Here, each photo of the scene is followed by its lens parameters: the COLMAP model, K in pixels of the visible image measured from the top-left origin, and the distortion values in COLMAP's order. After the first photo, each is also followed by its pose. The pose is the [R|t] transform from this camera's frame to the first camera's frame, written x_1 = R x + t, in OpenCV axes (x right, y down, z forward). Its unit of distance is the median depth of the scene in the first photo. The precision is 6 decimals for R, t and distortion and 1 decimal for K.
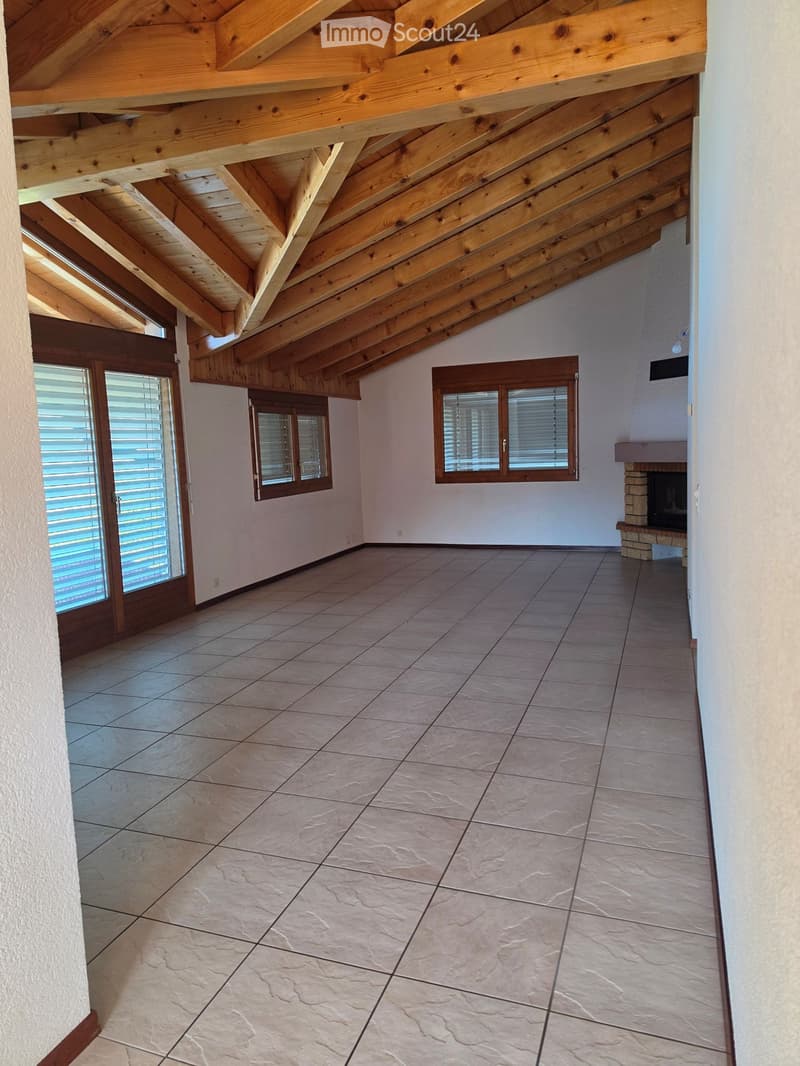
lens RADIAL K [[733.2, 0, 403.0], [0, 733.2, 525.4], [0, 0, 1]] dist [0.133669, -0.217512]
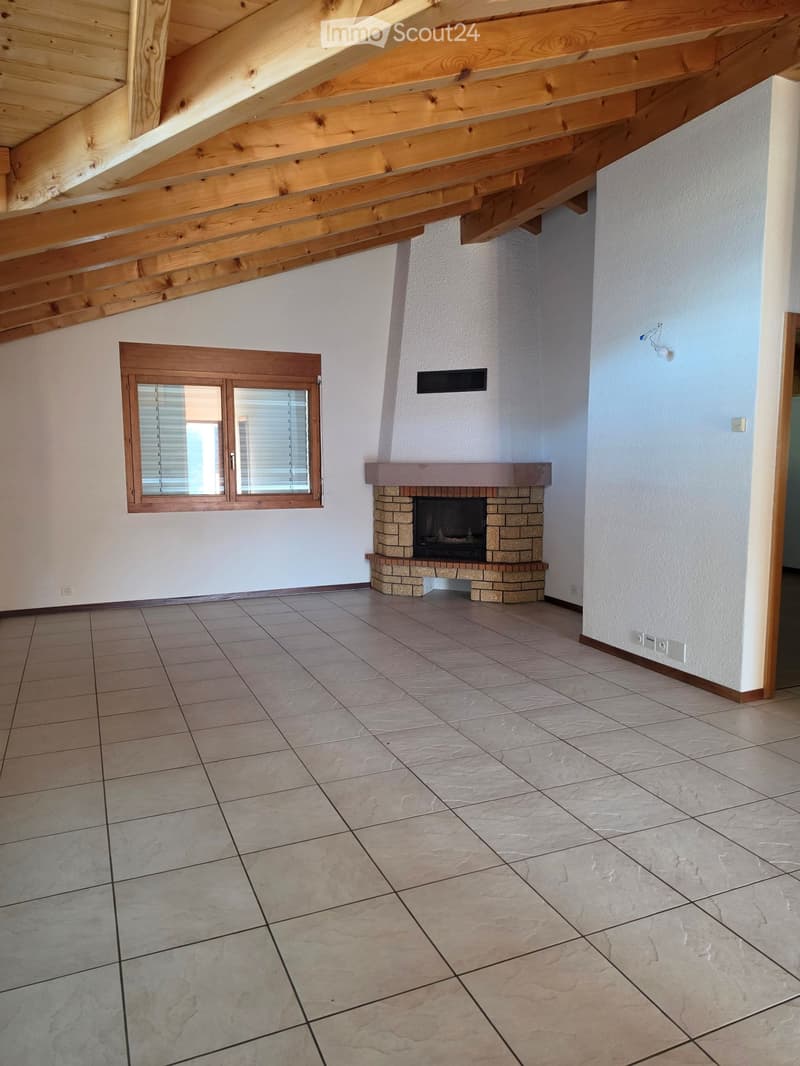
lens RADIAL K [[733.2, 0, 403.0], [0, 733.2, 525.4], [0, 0, 1]] dist [0.133669, -0.217512]
pose [[0.726750, -0.027150, 0.686365, -0.261458], [0.050197, 0.998646, -0.013647, -0.025250], [-0.685065, 0.044371, 0.727129, 0.352961]]
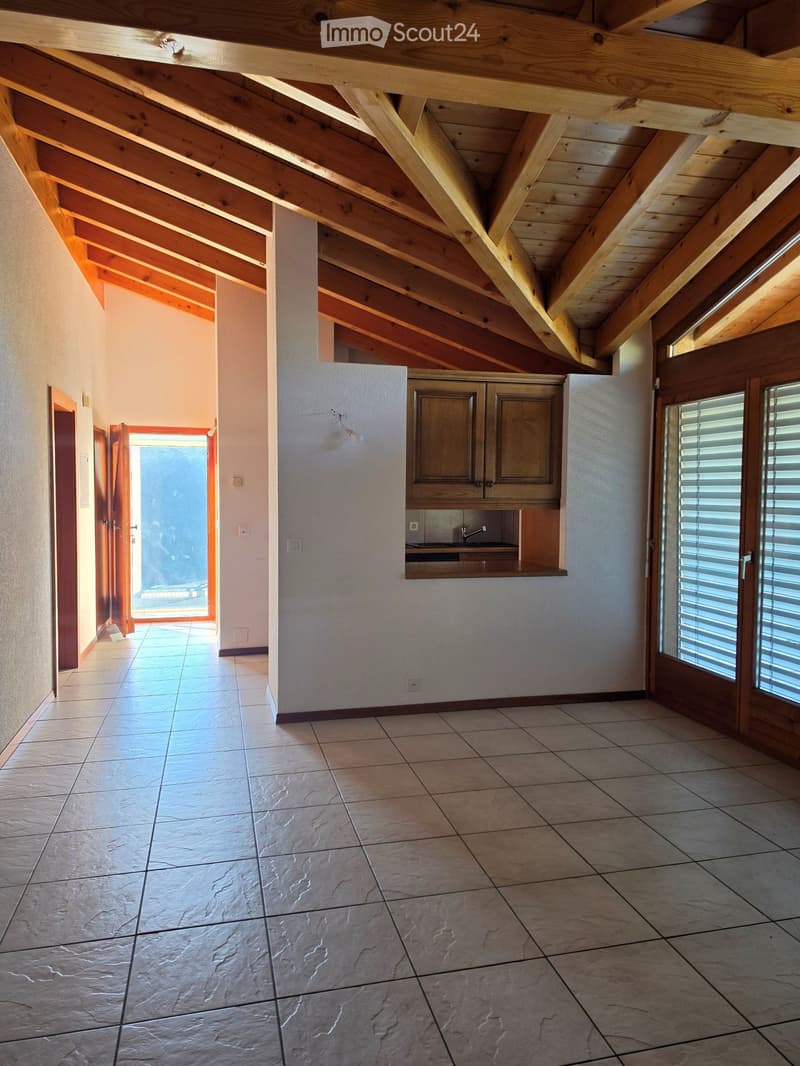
lens RADIAL K [[736.3, 0, 387.1], [0, 736.3, 530.3], [0, 0, 1]] dist [0.054697, -0.056078]
pose [[-0.840443, 0.059595, -0.538613, 0.119655], [-0.036159, 0.985552, 0.165468, -0.079015], [0.540692, 0.158542, -0.826145, 0.654609]]
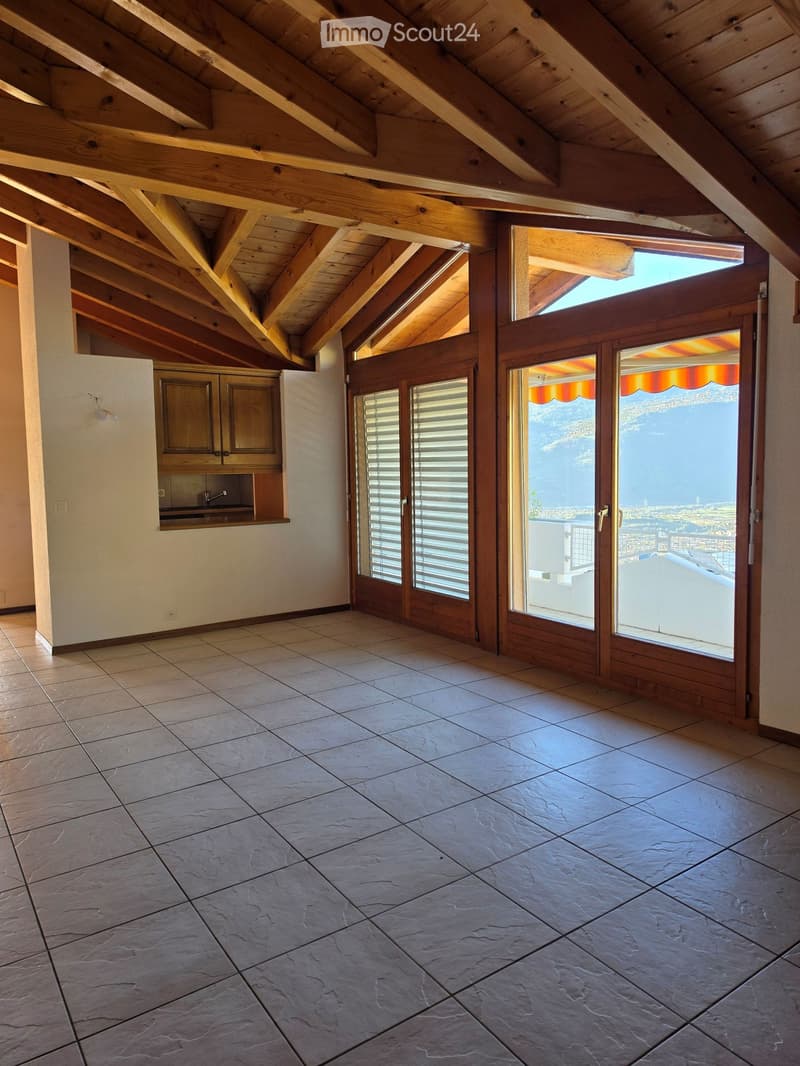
lens RADIAL K [[733.2, 0, 403.0], [0, 733.2, 525.4], [0, 0, 1]] dist [0.133669, -0.217512]
pose [[-0.589776, 0.113680, -0.799526, 0.232407], [-0.052847, 0.982487, 0.178677, -0.093593], [0.805836, 0.147632, -0.573440, 0.790100]]
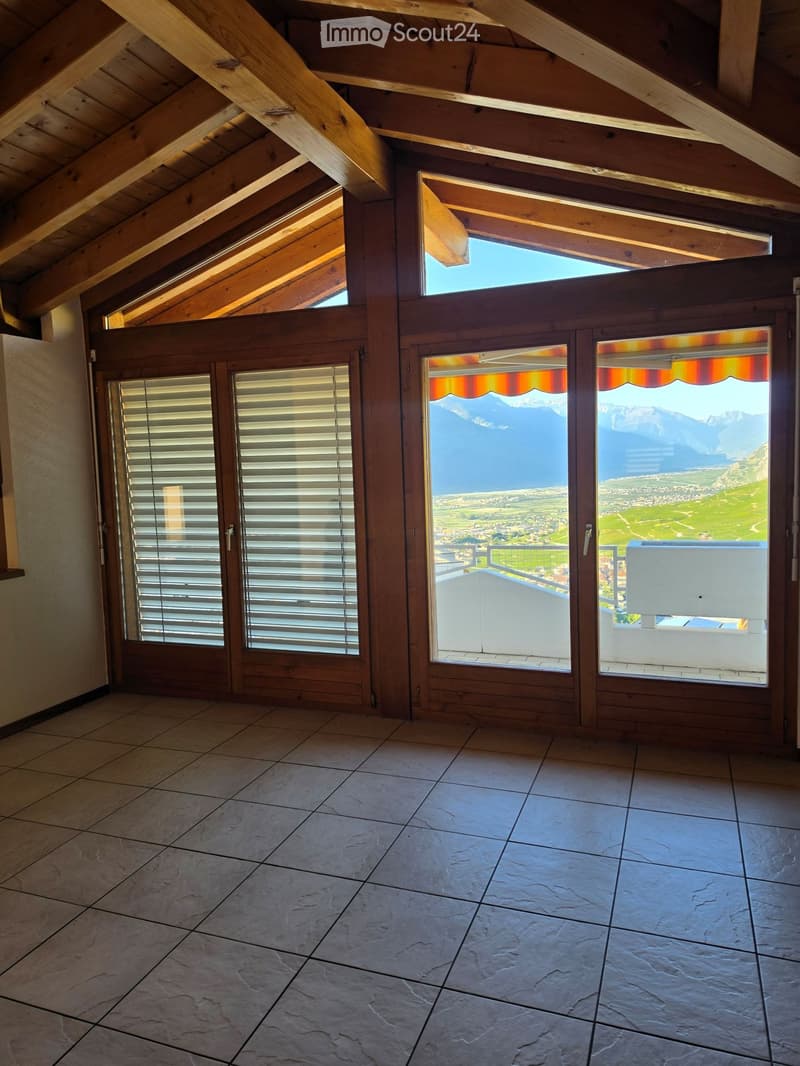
lens RADIAL K [[733.2, 0, 403.0], [0, 733.2, 525.4], [0, 0, 1]] dist [0.133669, -0.217512]
pose [[-0.014916, 0.124732, -0.992078, 0.171473], [-0.080867, 0.988788, 0.125534, -0.068661], [0.996613, 0.082098, -0.004662, 0.512522]]
